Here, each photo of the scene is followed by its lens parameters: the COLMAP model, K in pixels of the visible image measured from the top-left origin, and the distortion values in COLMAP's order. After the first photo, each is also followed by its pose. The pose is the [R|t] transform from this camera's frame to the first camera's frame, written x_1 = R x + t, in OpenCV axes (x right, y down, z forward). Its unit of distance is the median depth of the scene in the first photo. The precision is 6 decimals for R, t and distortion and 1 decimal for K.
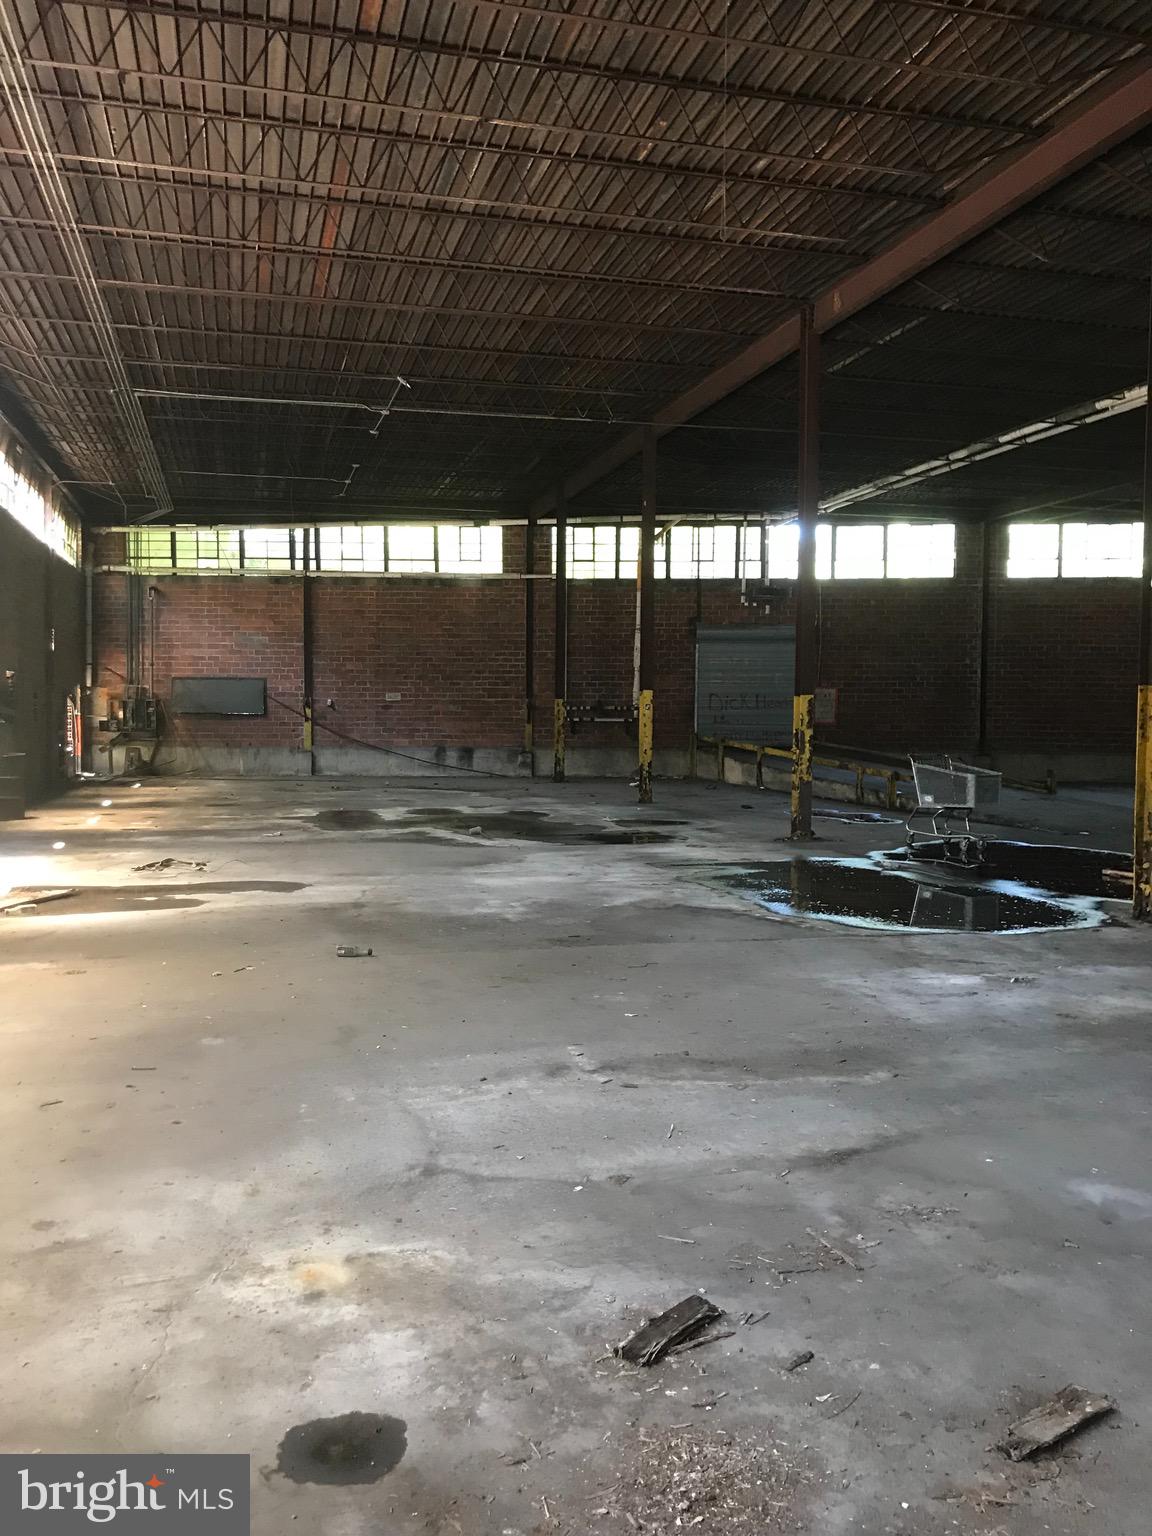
lens RADIAL K [[1250.1, 0, 576.0], [0, 1250.1, 768.0], [0, 0, 1]] dist [0.016719, 0.005777]
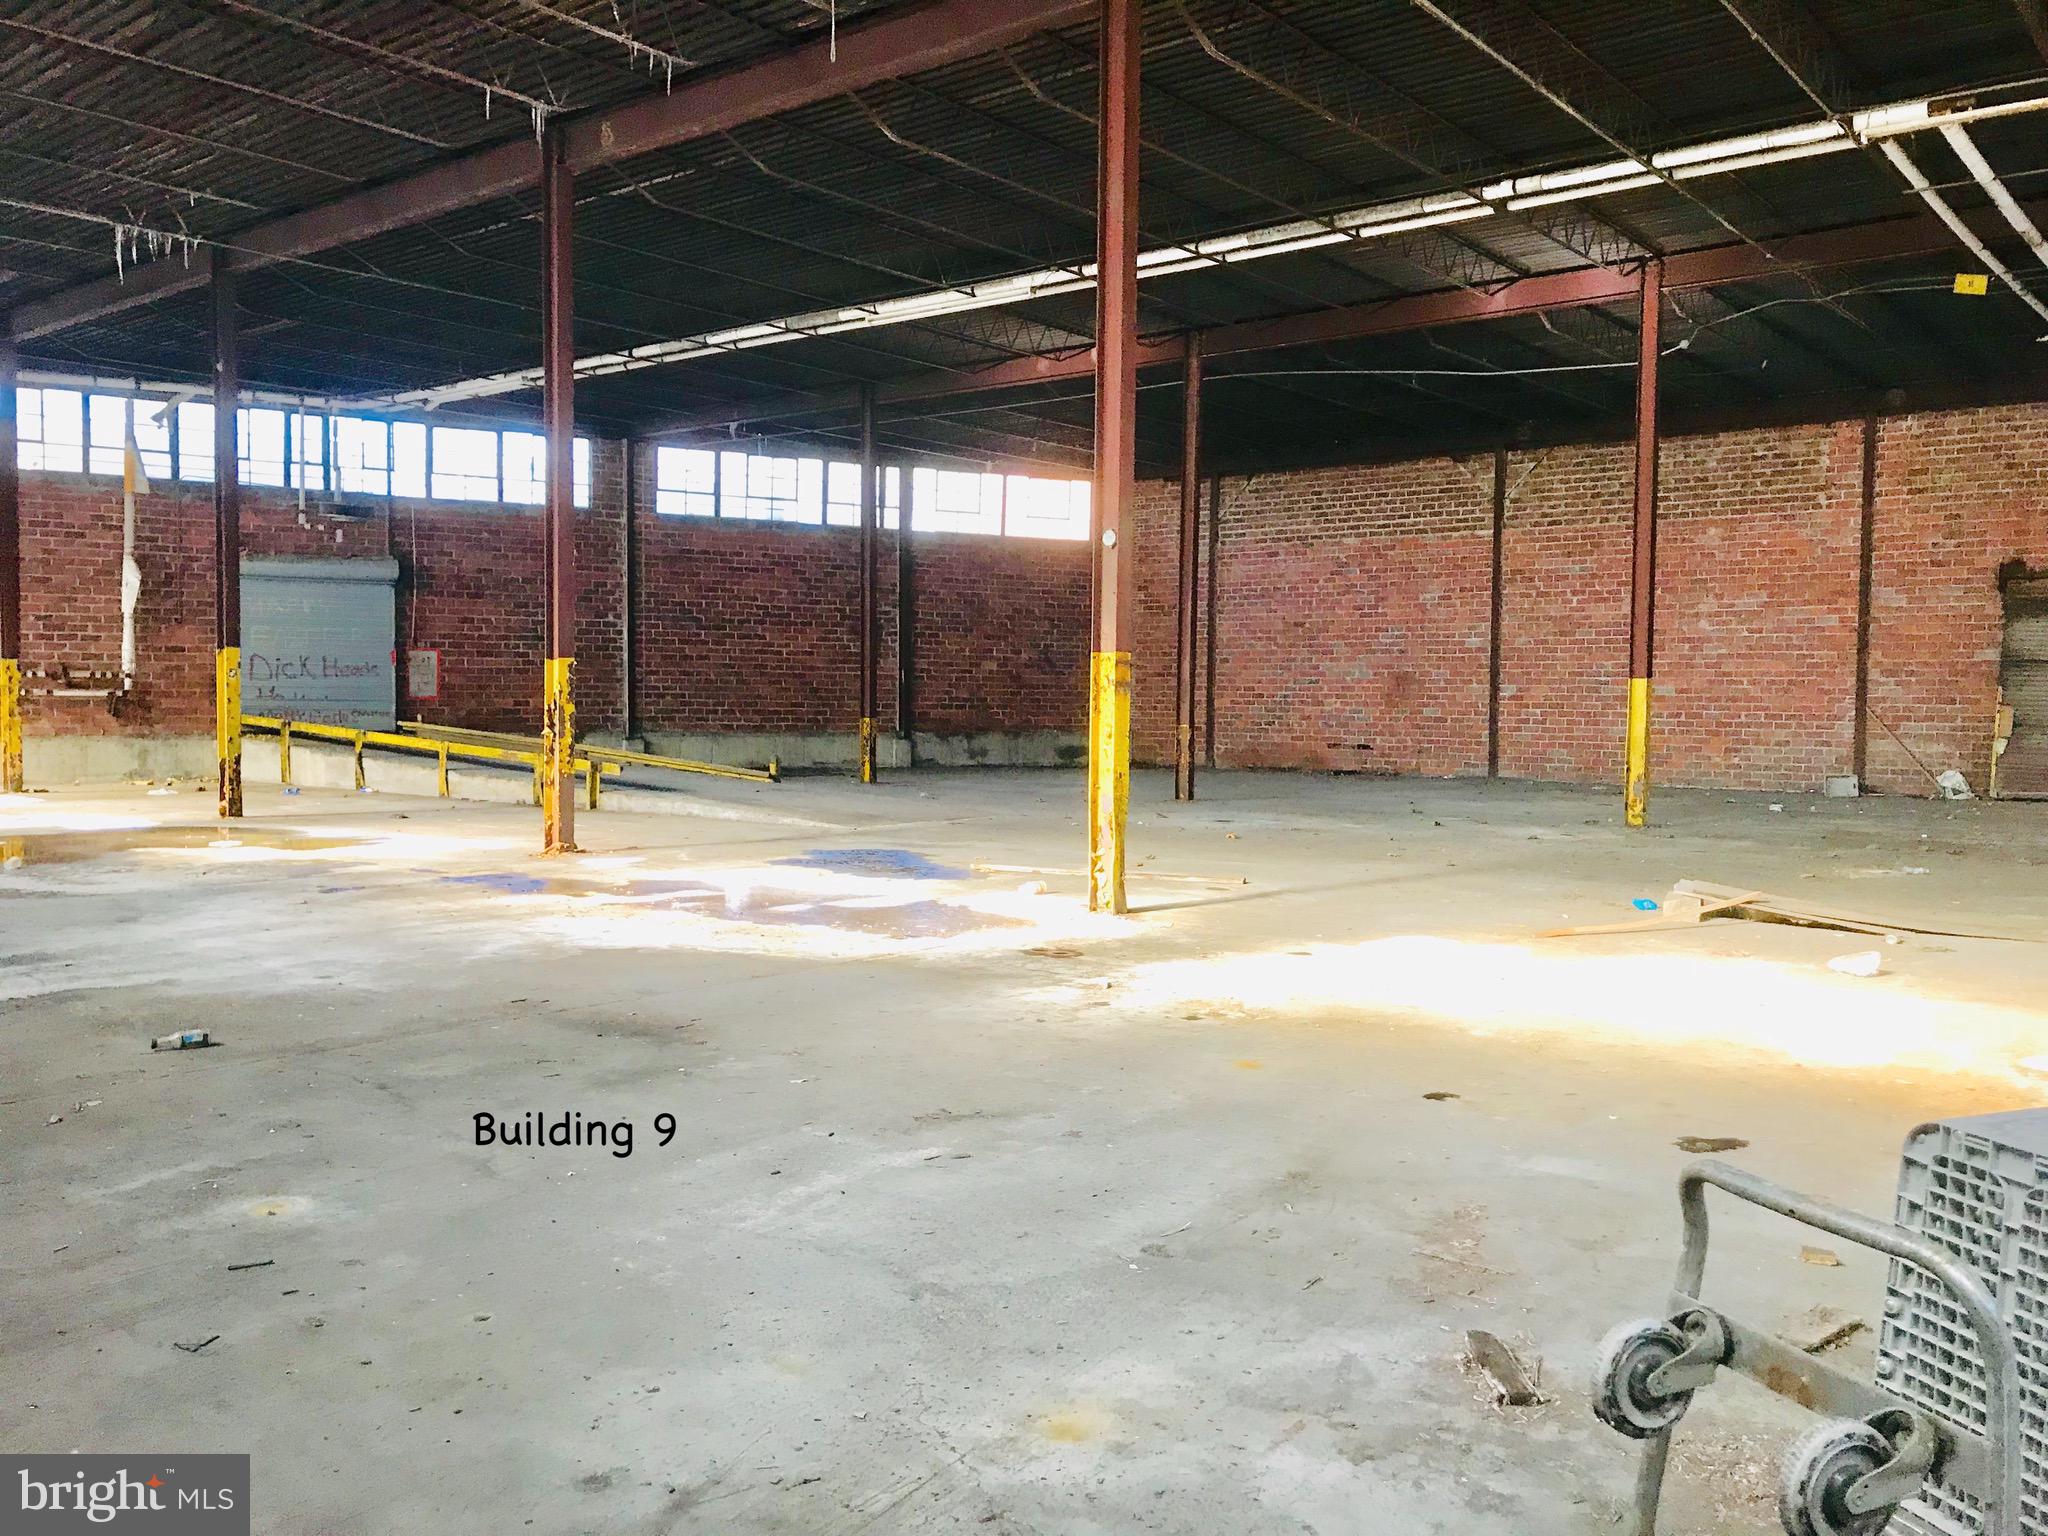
lens RADIAL K [[1666.9, 0, 986.9], [0, 1666.9, 763.7], [0, 0, 1]] dist [0.016719, 0.005777]
pose [[0.812630, -0.025368, 0.582228, -0.189239], [0.023957, 0.999662, 0.010119, 0.000190], [-0.582288, 0.005726, 0.812963, 0.052209]]
